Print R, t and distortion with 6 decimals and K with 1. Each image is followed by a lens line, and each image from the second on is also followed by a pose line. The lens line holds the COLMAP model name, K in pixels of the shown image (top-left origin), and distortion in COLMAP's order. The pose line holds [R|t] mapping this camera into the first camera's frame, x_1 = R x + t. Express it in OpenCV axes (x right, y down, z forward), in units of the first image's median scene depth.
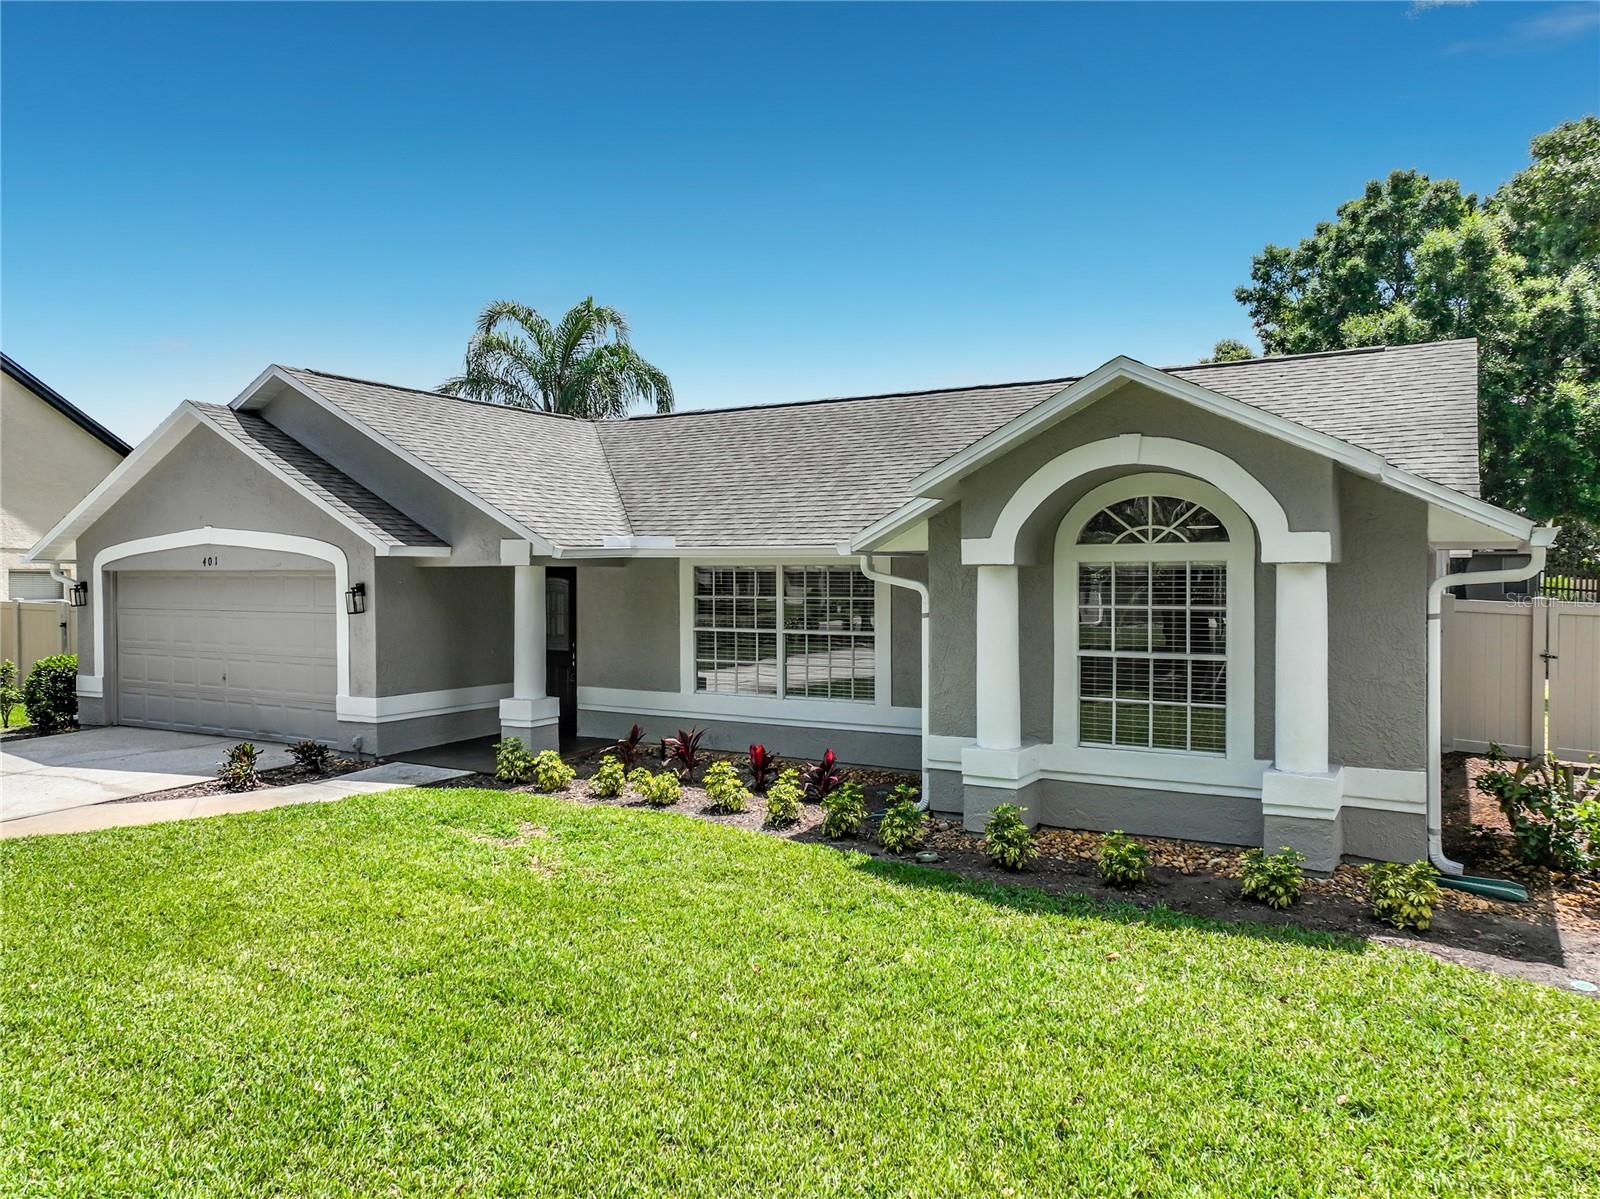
lens RADIAL K [[1154.9, 0, 808.1], [0, 1154.9, 608.9], [0, 0, 1]] dist [0.003108, 0.006797]
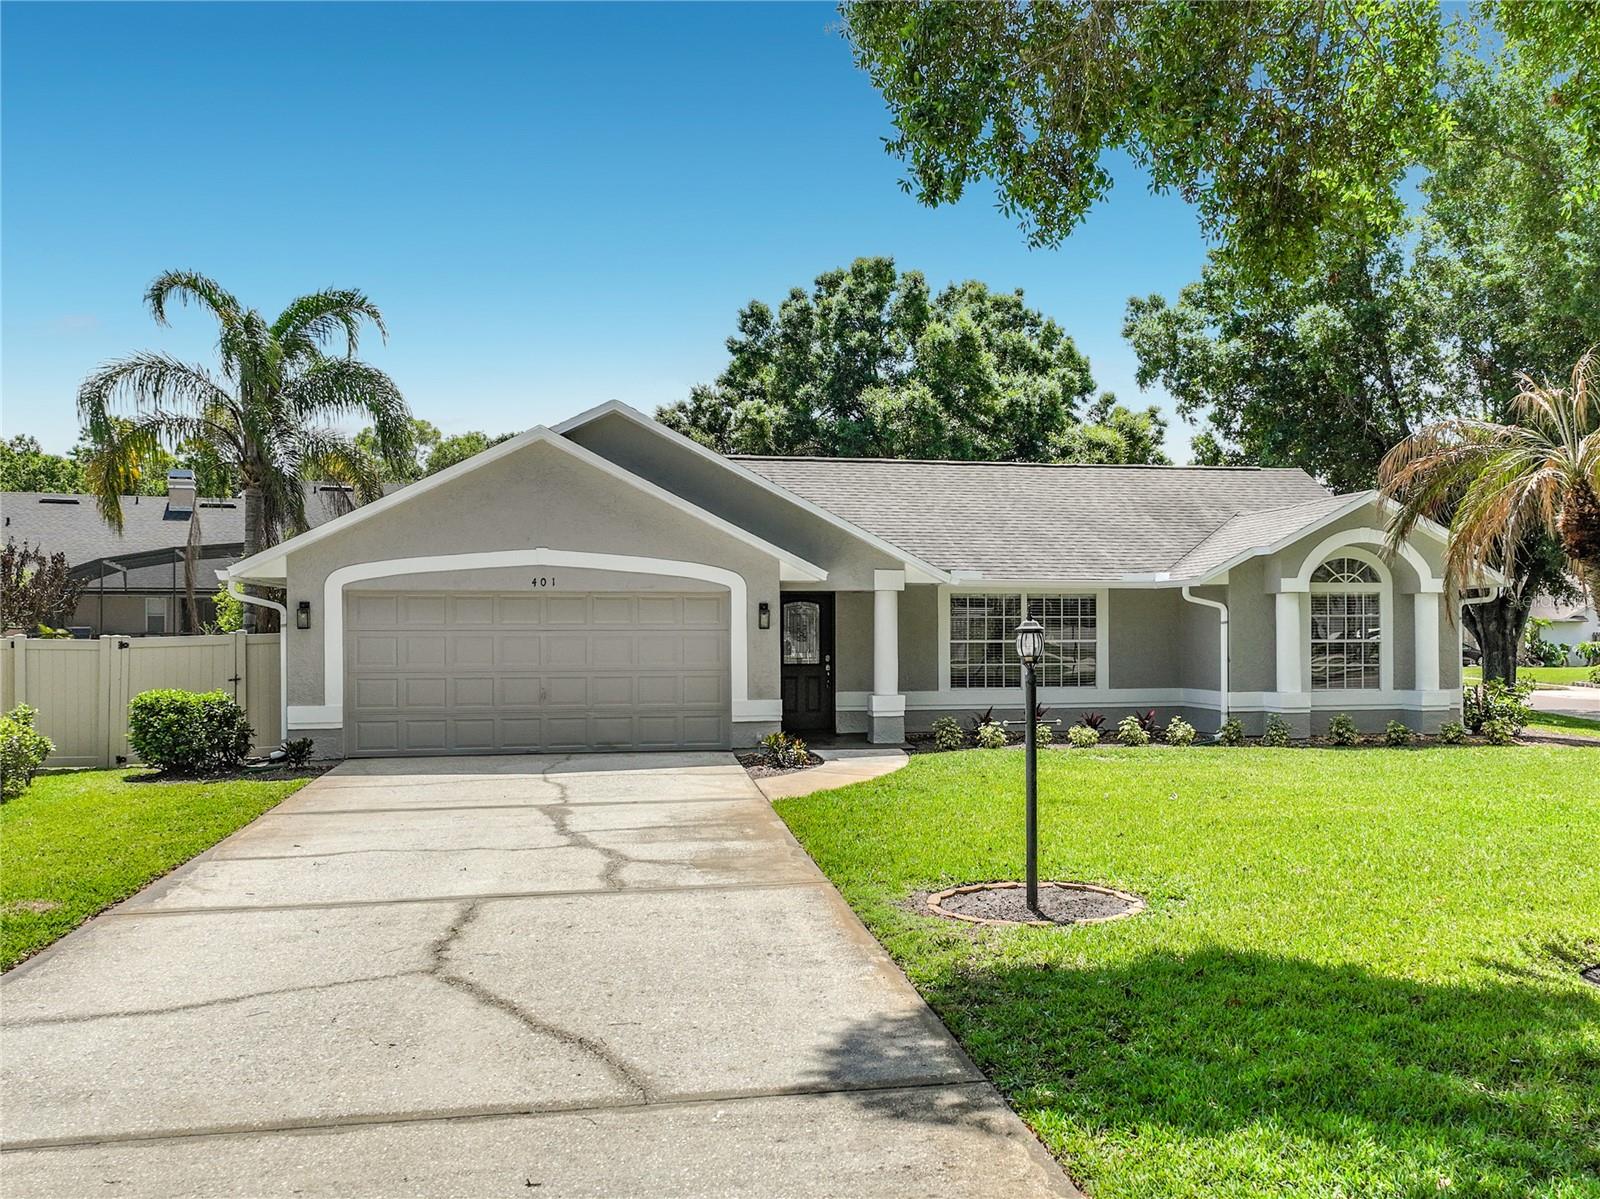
lens RADIAL K [[1477.6, 0, 895.1], [0, 1477.6, 645.7], [0, 0, 1]] dist [0.005208, 0.000000]
pose [[0.740414, -0.010183, 0.672074, -1.319588], [0.020400, 0.999765, -0.007326, 0.035322], [-0.671842, 0.019135, 0.740448, -0.219530]]
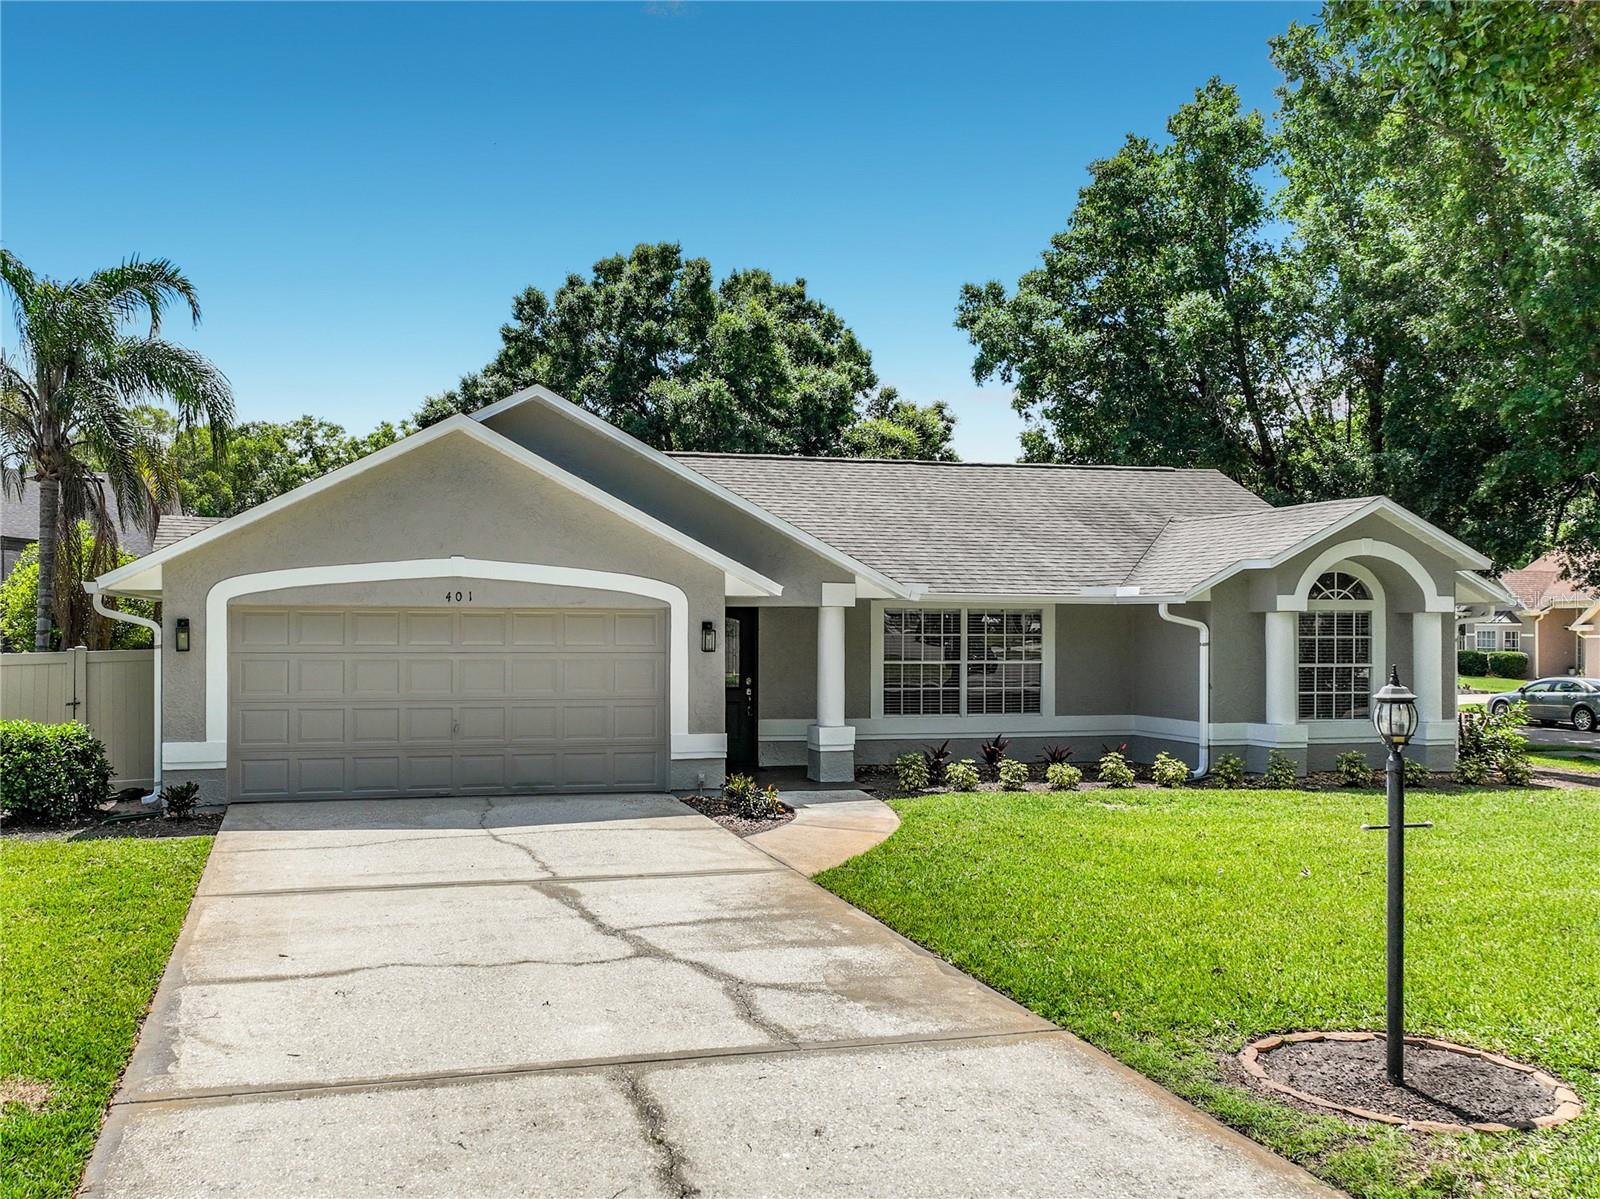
lens RADIAL K [[1477.6, 0, 631.7], [0, 1477.6, 599.9], [0, 0, 1]] dist [0.005208, 0.000000]
pose [[0.719183, 0.012290, 0.694712, -1.358268], [0.015125, 0.999330, -0.033338, 0.000938], [-0.694657, 0.034484, 0.718515, 0.101389]]
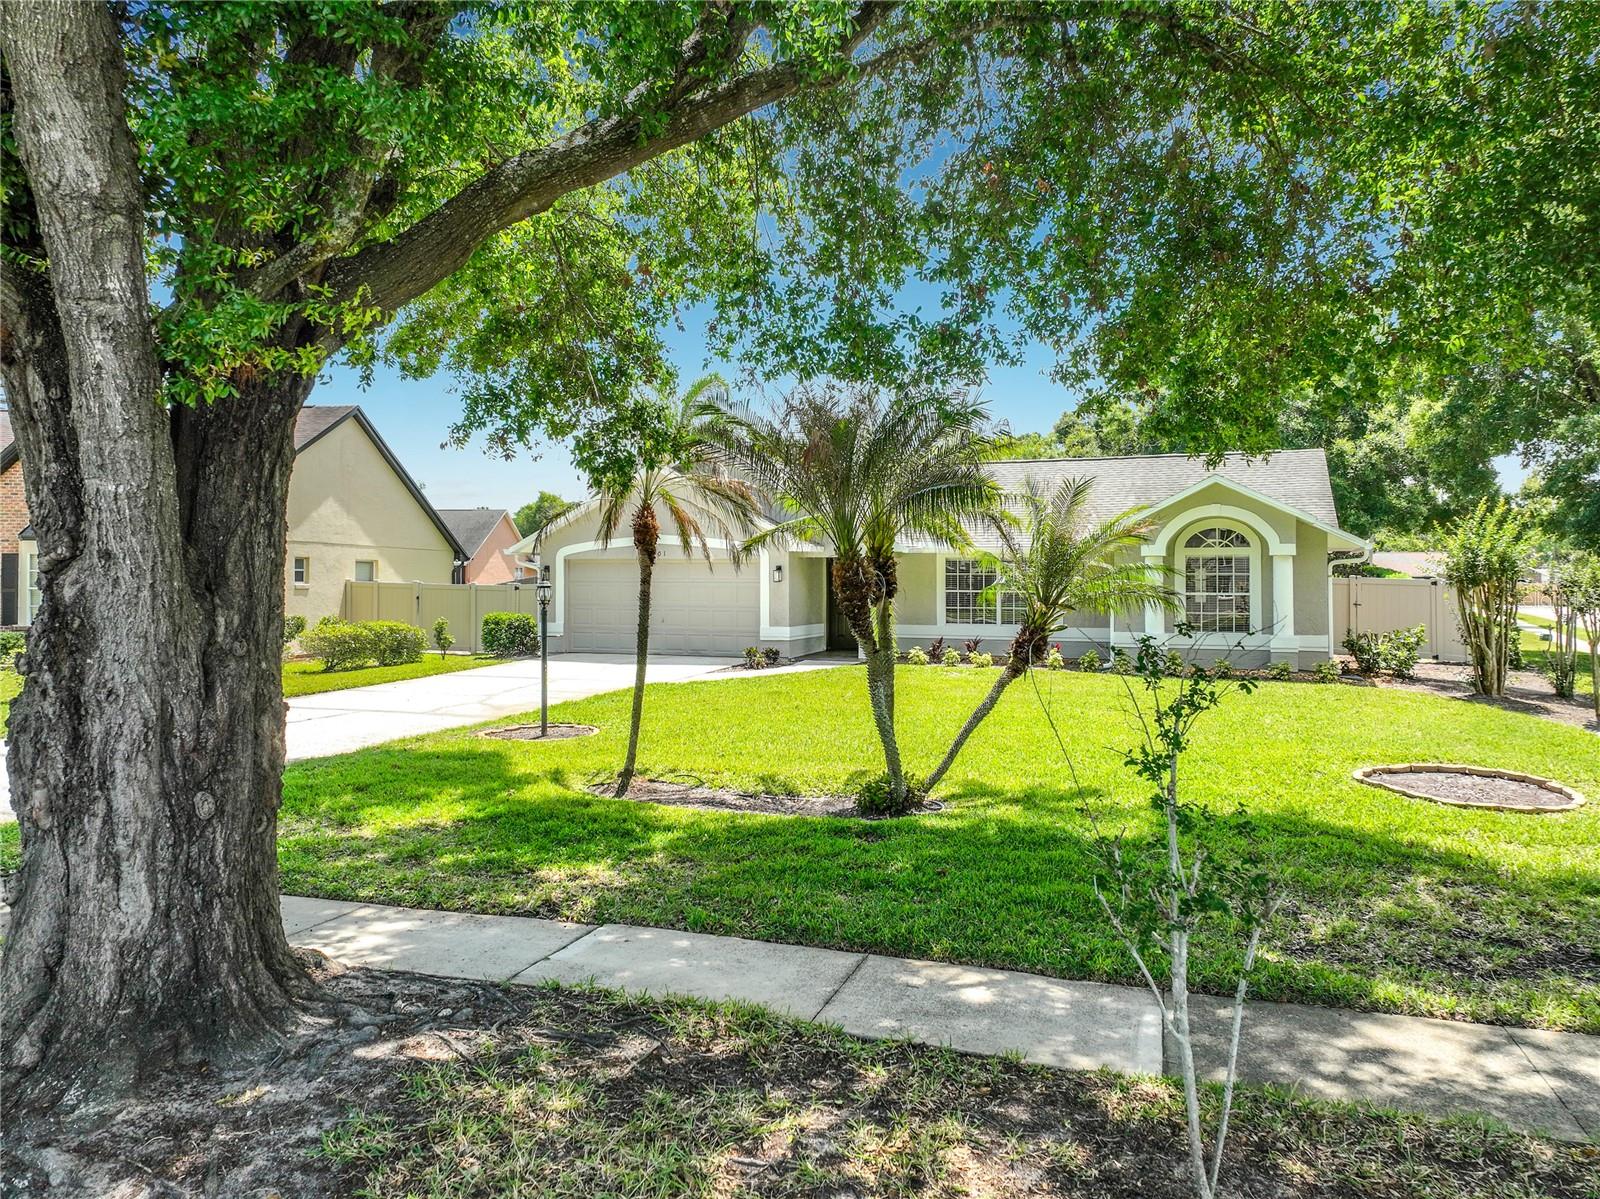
lens RADIAL K [[1154.9, 0, 786.0], [0, 1154.9, 588.6], [0, 0, 1]] dist [0.003108, 0.006797]
pose [[0.988765, -0.001198, 0.149471, -0.661149], [0.003367, 0.999893, -0.014260, 0.041687], [-0.149438, 0.014603, 0.988663, -0.867167]]
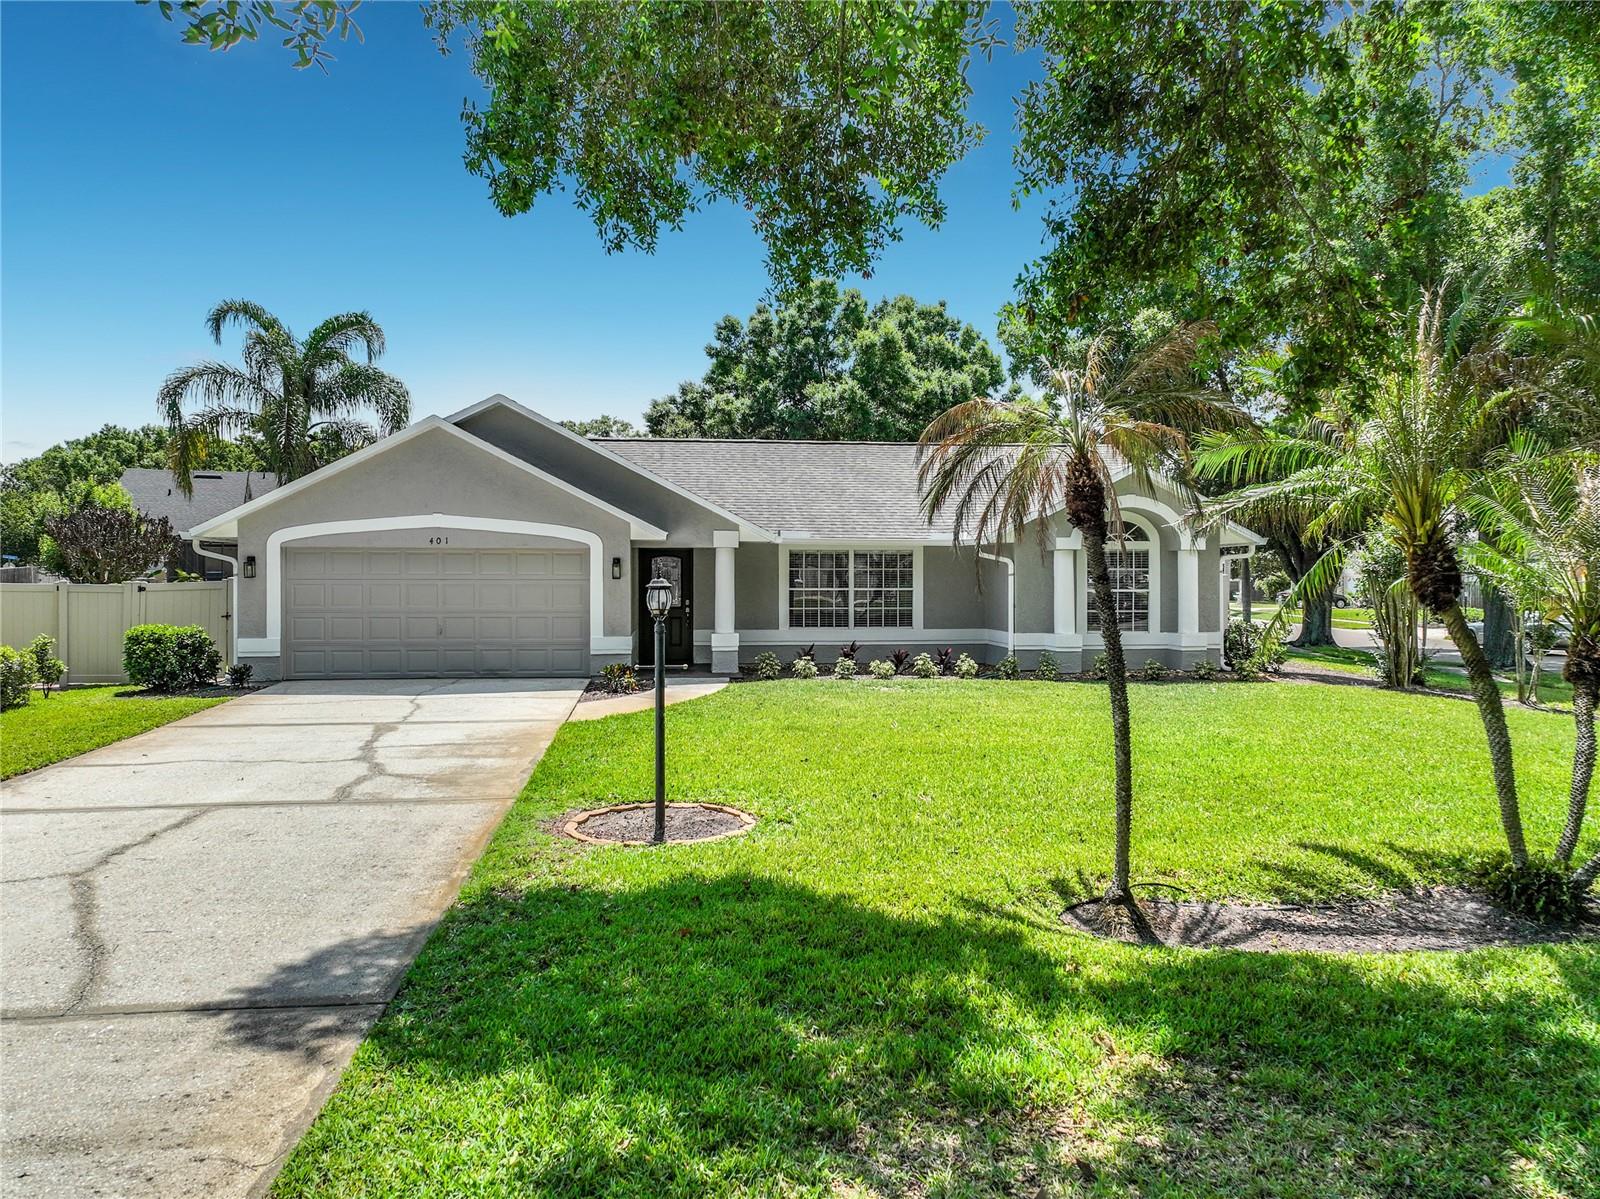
lens RADIAL K [[1154.9, 0, 775.9], [0, 1154.9, 599.2], [0, 0, 1]] dist [0.003108, 0.006797]
pose [[0.807938, -0.012954, 0.589125, -1.094265], [0.014589, 0.999892, 0.001979, 0.029784], [-0.589087, 0.006996, 0.808039, -0.303660]]
